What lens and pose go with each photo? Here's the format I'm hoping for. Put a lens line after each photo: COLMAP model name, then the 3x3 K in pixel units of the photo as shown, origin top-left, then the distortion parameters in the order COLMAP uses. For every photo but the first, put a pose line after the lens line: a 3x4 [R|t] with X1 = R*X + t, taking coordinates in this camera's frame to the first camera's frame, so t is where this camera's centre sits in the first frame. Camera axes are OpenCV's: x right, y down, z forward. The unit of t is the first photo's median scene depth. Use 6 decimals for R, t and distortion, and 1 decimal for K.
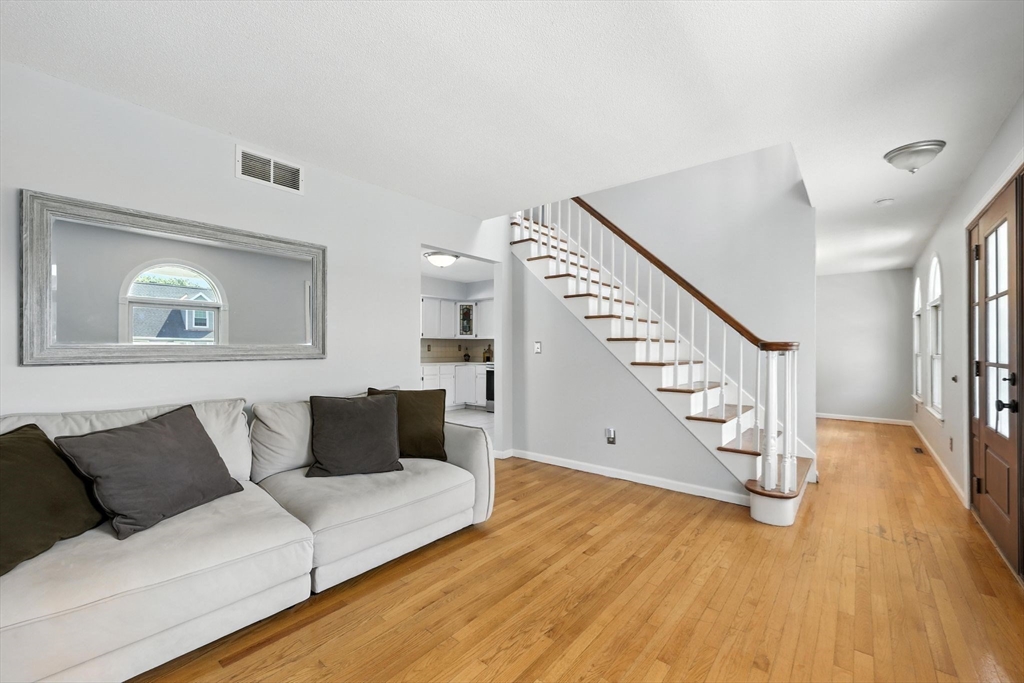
lens RADIAL K [[416.9, 0, 520.2], [0, 416.9, 346.3], [0, 0, 1]] dist [-0.000449, -0.000173]
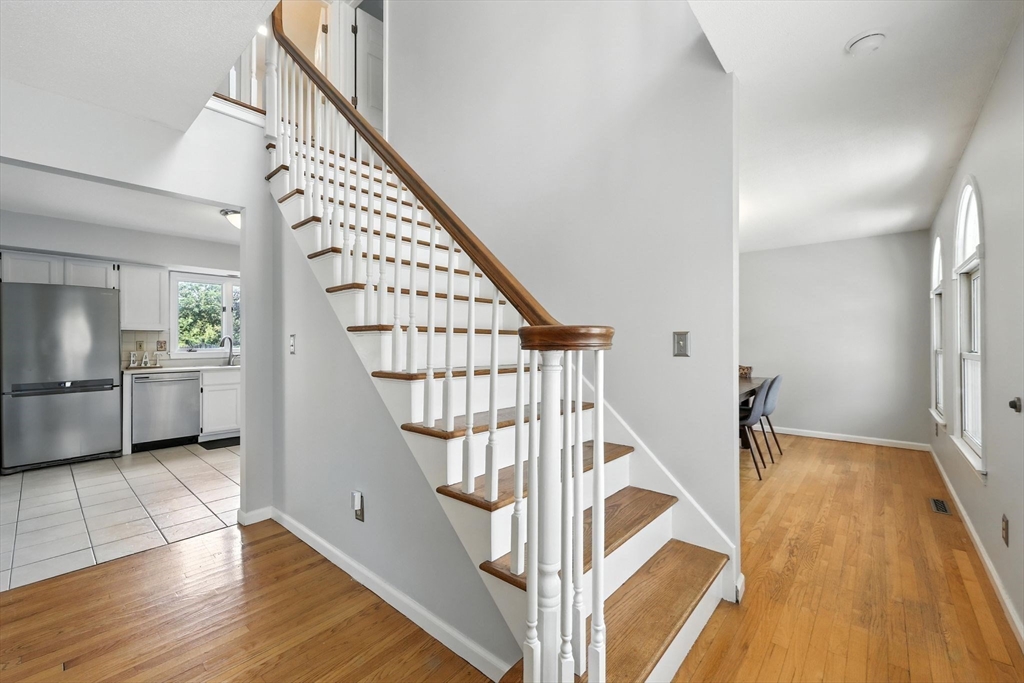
lens RADIAL K [[416.9, 0, 518.8], [0, 416.9, 343.3], [0, 0, 1]] dist [-0.000449, -0.000173]
pose [[0.999630, -0.005450, -0.026633, 0.366336], [0.005490, 0.999984, 0.001429, 0.002562], [0.026625, -0.001575, 0.999644, 0.383418]]
